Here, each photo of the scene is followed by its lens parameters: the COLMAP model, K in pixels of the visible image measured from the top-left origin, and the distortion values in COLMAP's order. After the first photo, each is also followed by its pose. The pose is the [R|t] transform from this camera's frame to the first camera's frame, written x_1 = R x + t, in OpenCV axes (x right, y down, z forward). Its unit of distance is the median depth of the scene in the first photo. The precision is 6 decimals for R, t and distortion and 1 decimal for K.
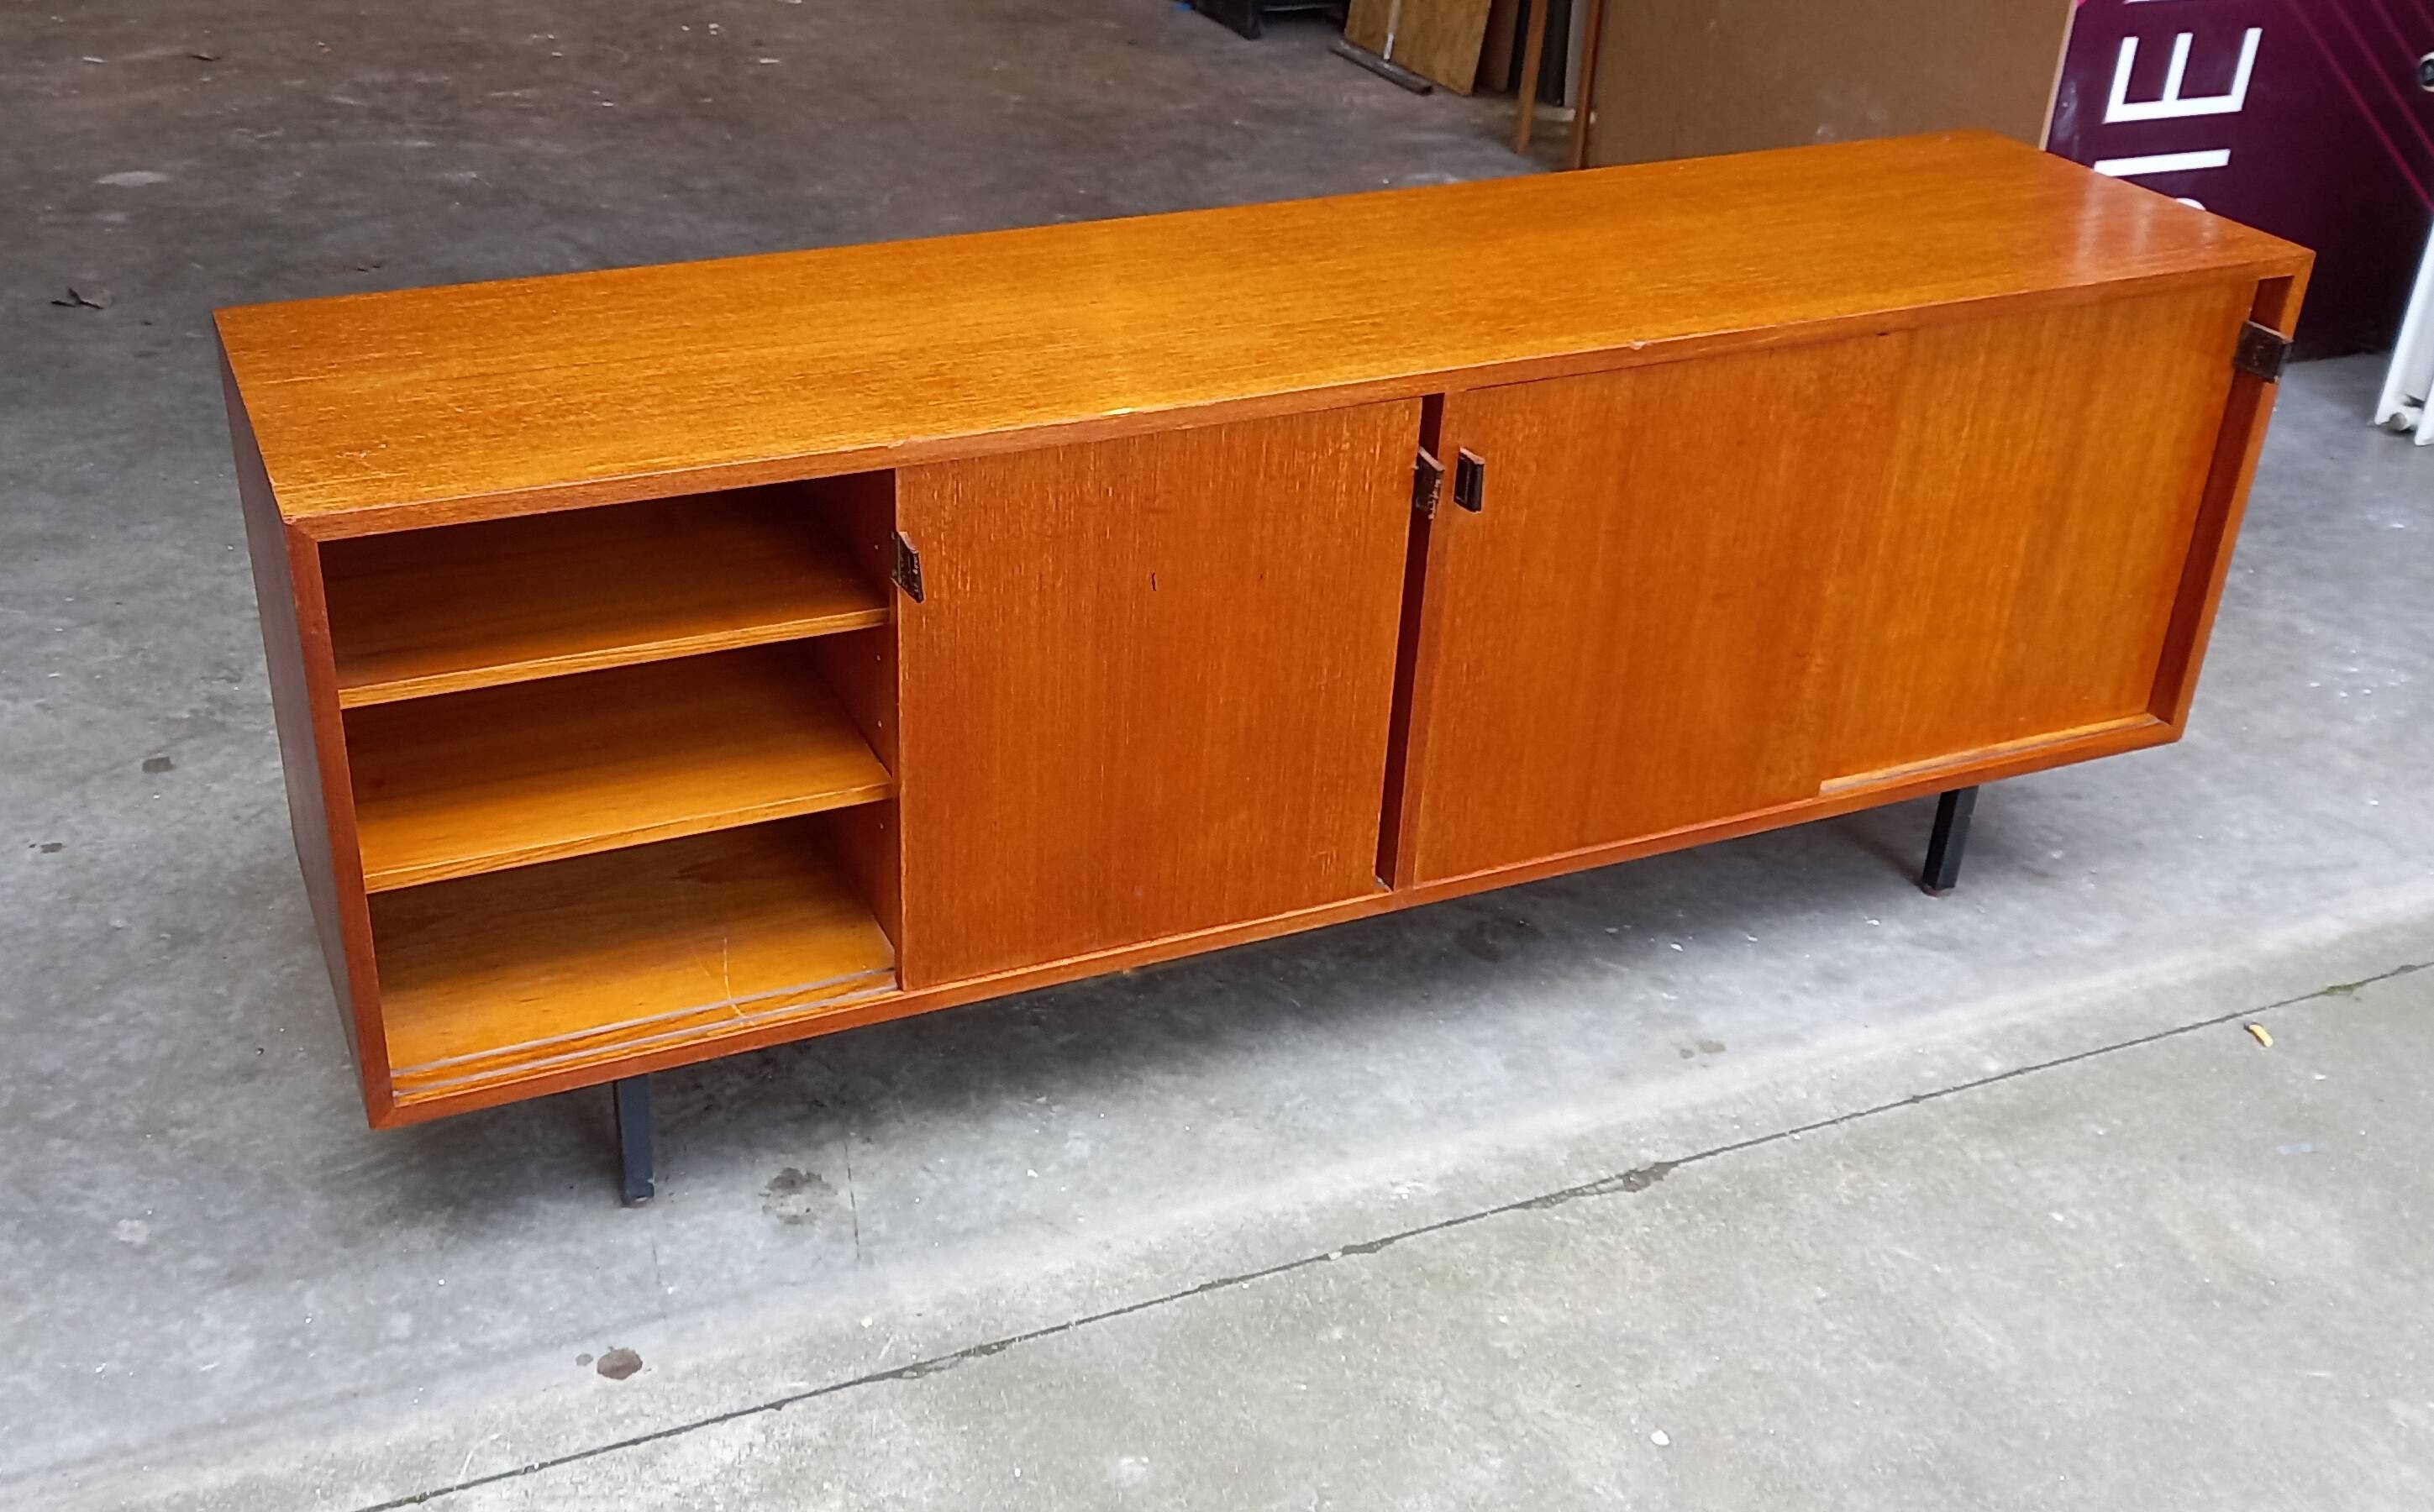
lens RADIAL K [[2451.8, 0, 1085.2], [0, 2451.8, 754.9], [0, 0, 1]] dist [0.057758, -0.083391]
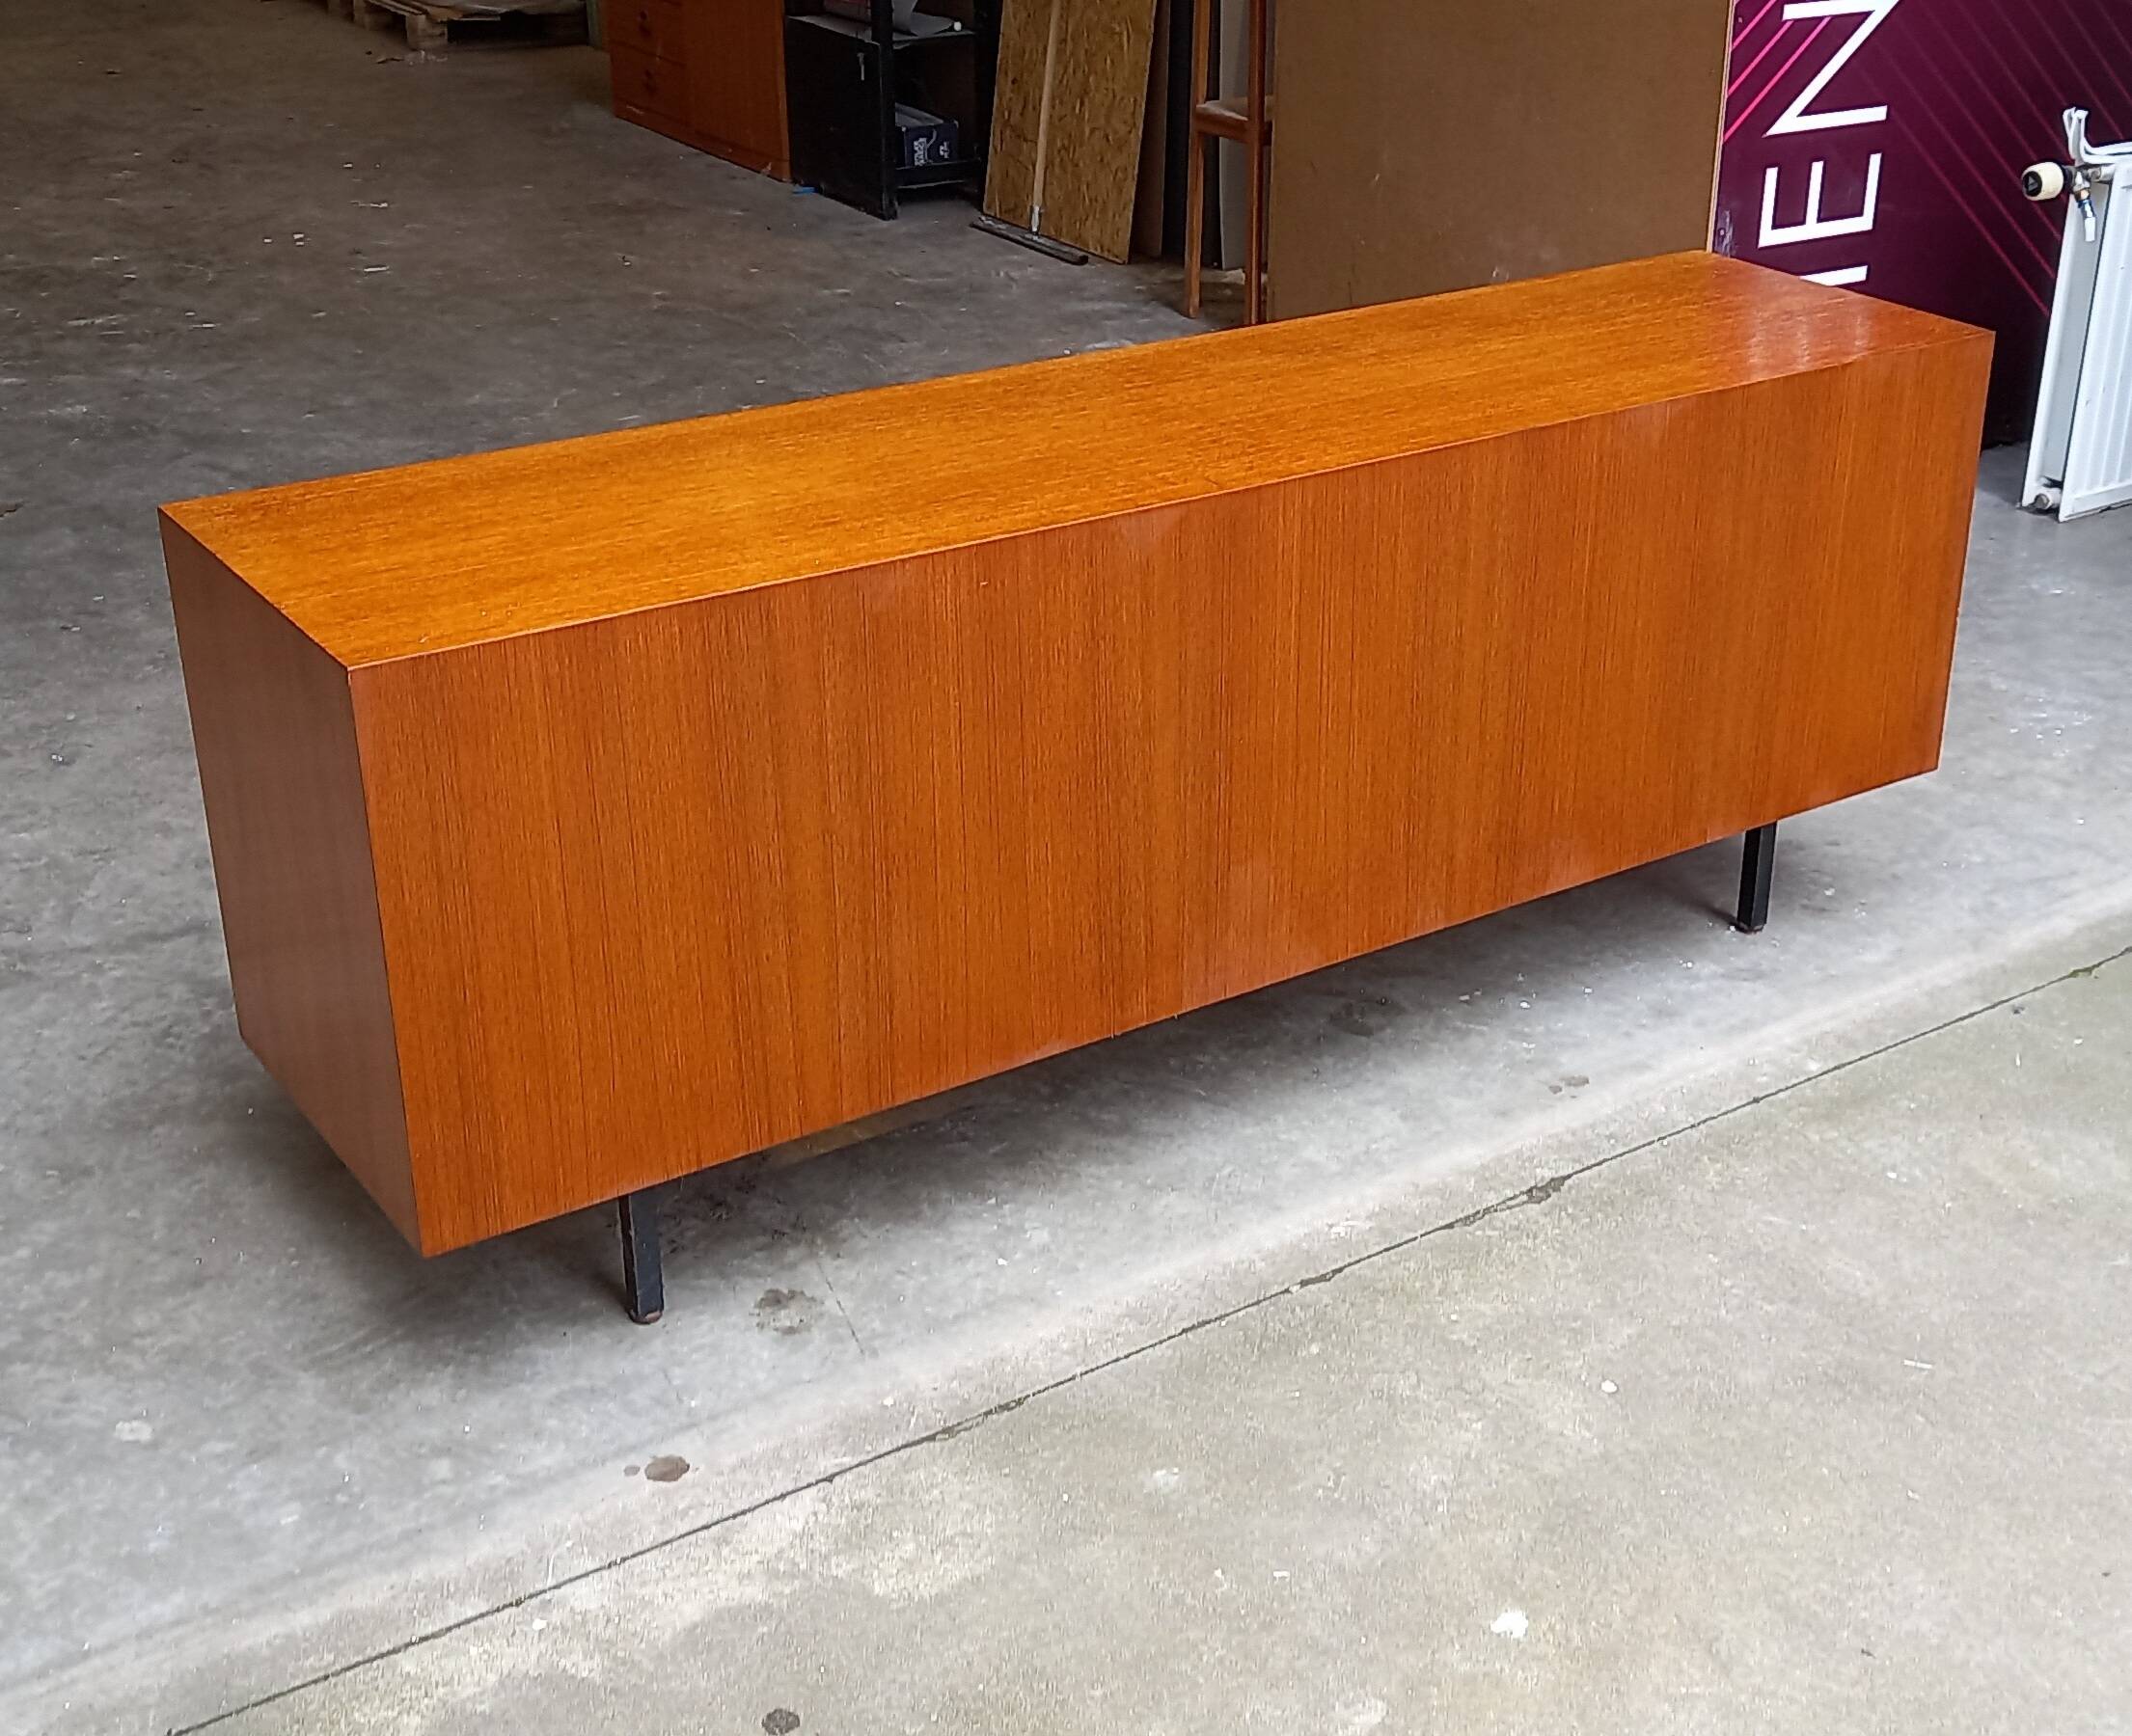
lens RADIAL K [[2796.7, 0, 1241.1], [0, 2796.7, 864.4], [0, 0, 1]] dist [0.092207, -0.179785]
pose [[0.971613, -0.105906, 0.211547, -0.159269], [0.117858, 0.992025, -0.044675, 0.065522], [-0.205128, 0.068339, 0.976346, -0.220527]]
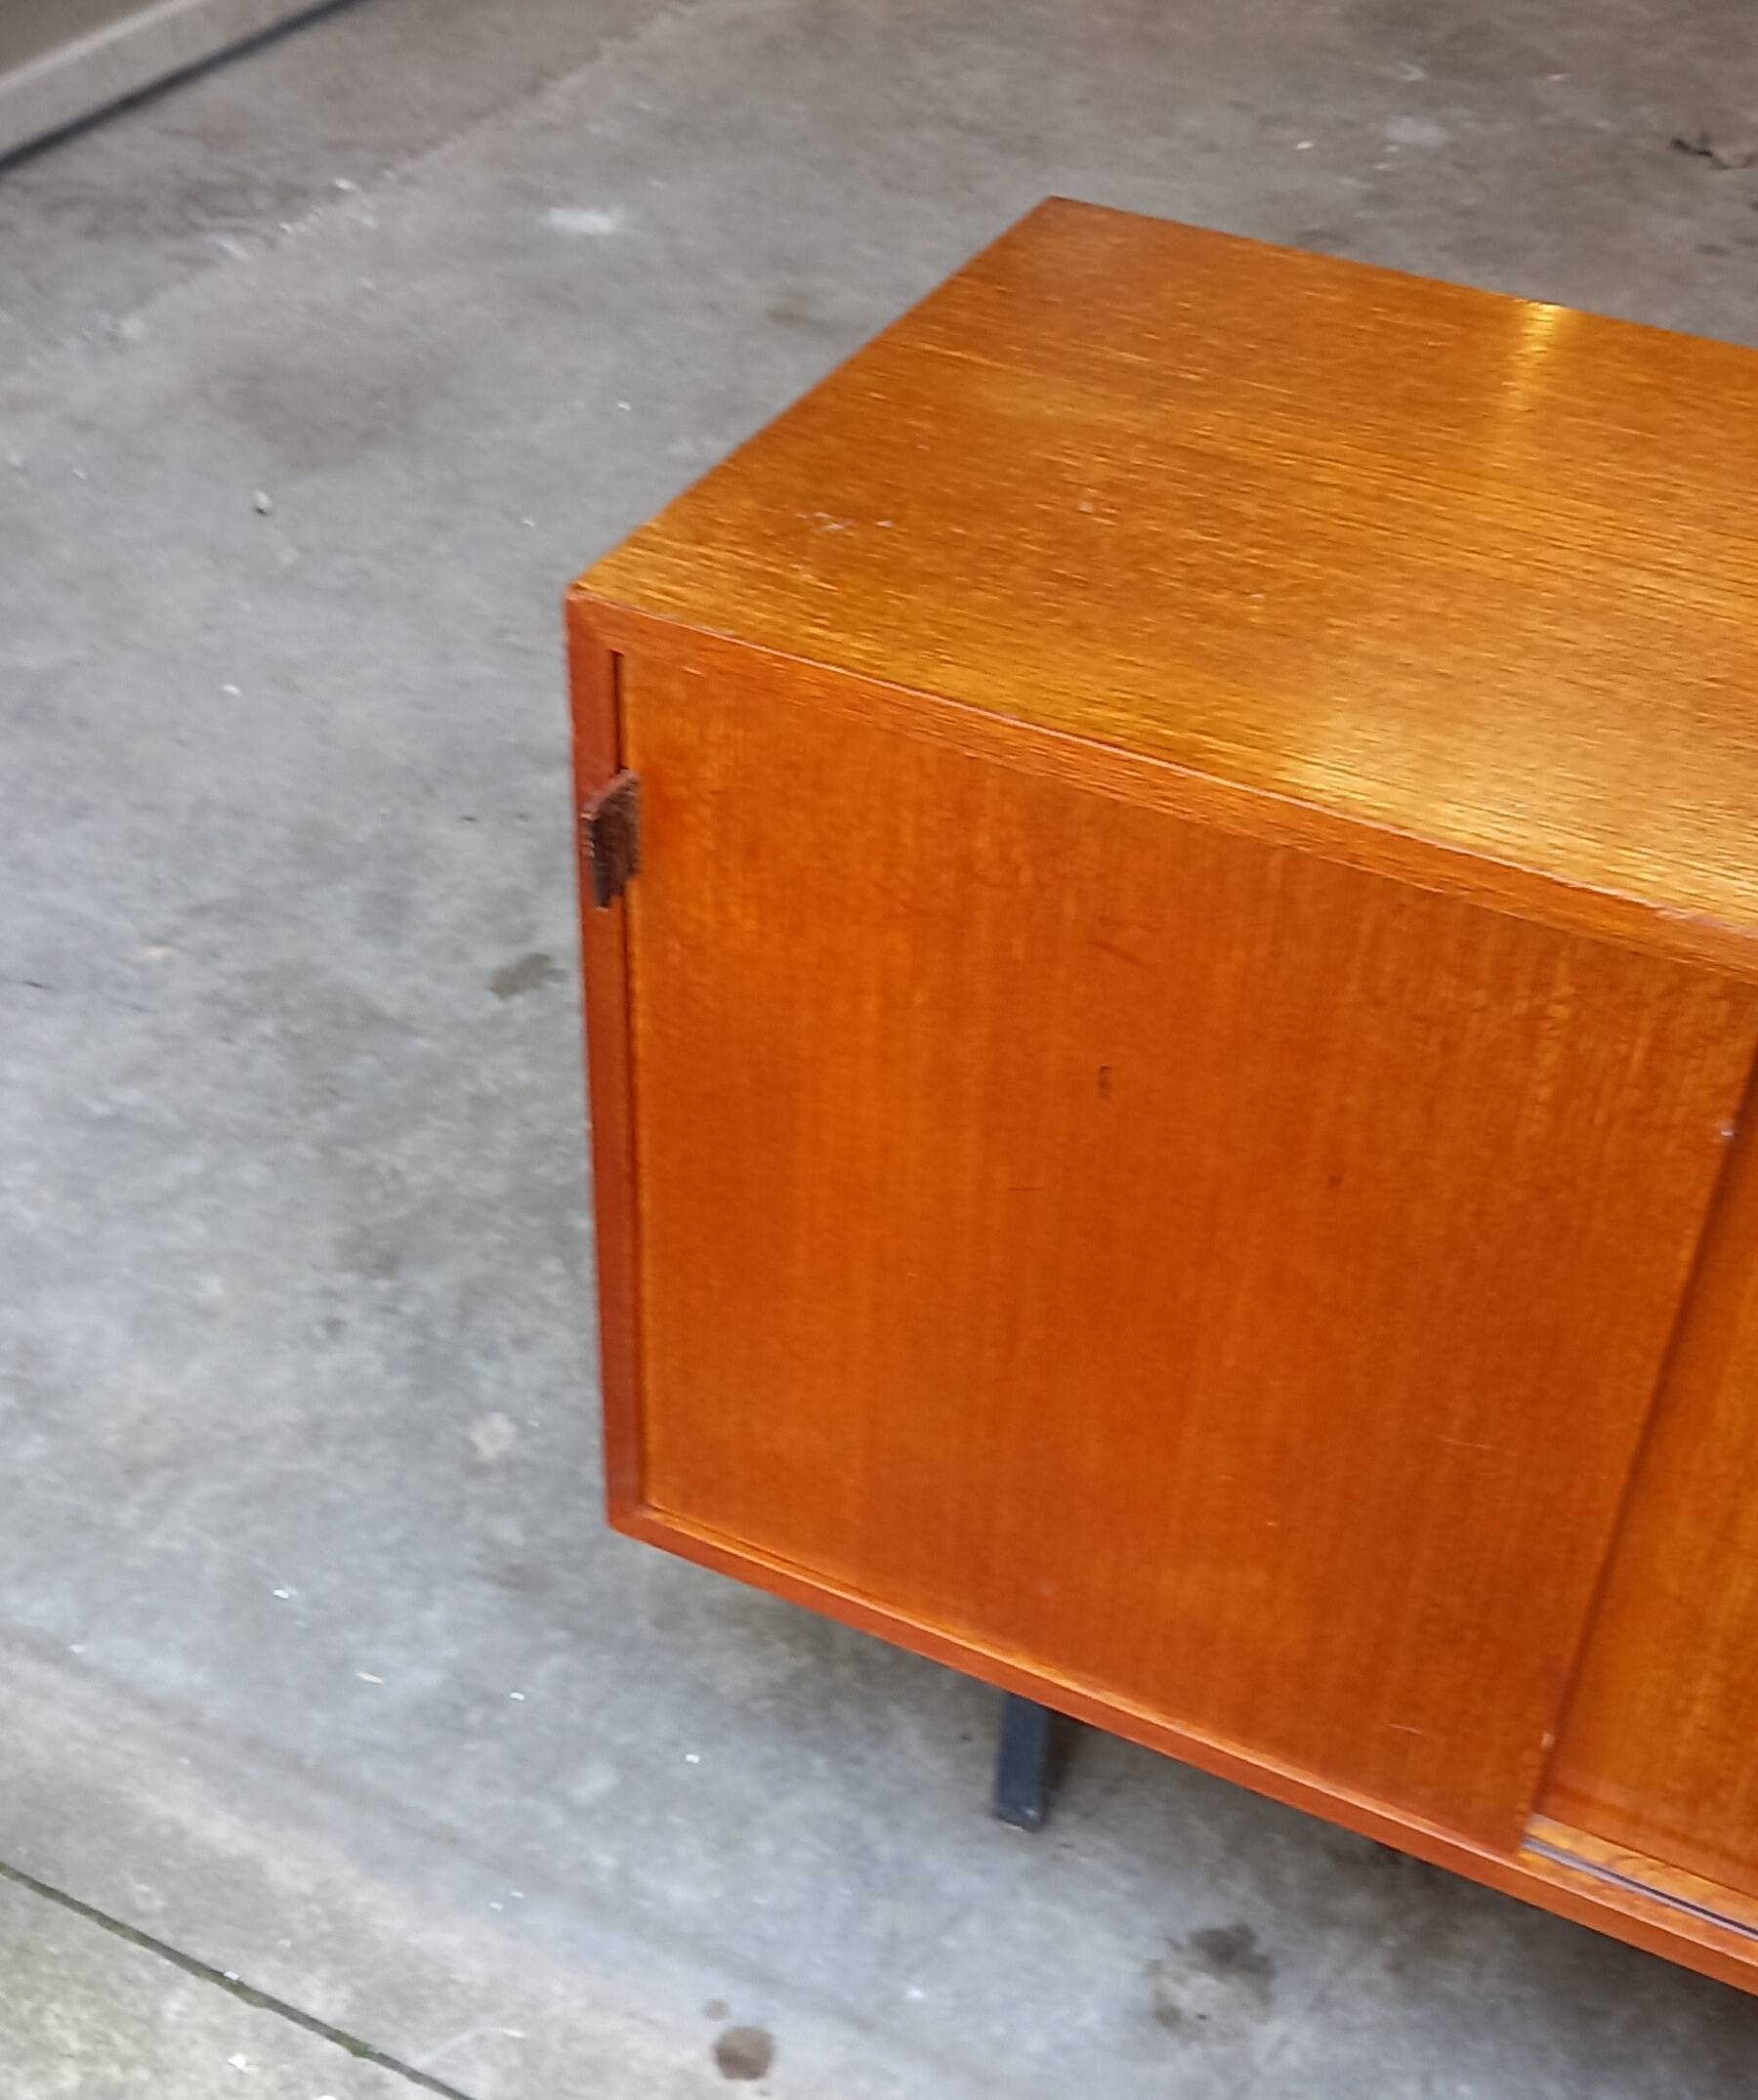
lens RADIAL K [[2809.9, 0, 888.1], [0, 2809.9, 1302.4], [0, 0, 1]] dist [0.040930, -0.026429]
pose [[0.653627, 0.508796, -0.560266, 0.124118], [-0.383506, 0.860879, 0.334380, -0.152238], [0.652453, -0.003695, 0.757820, 0.432154]]
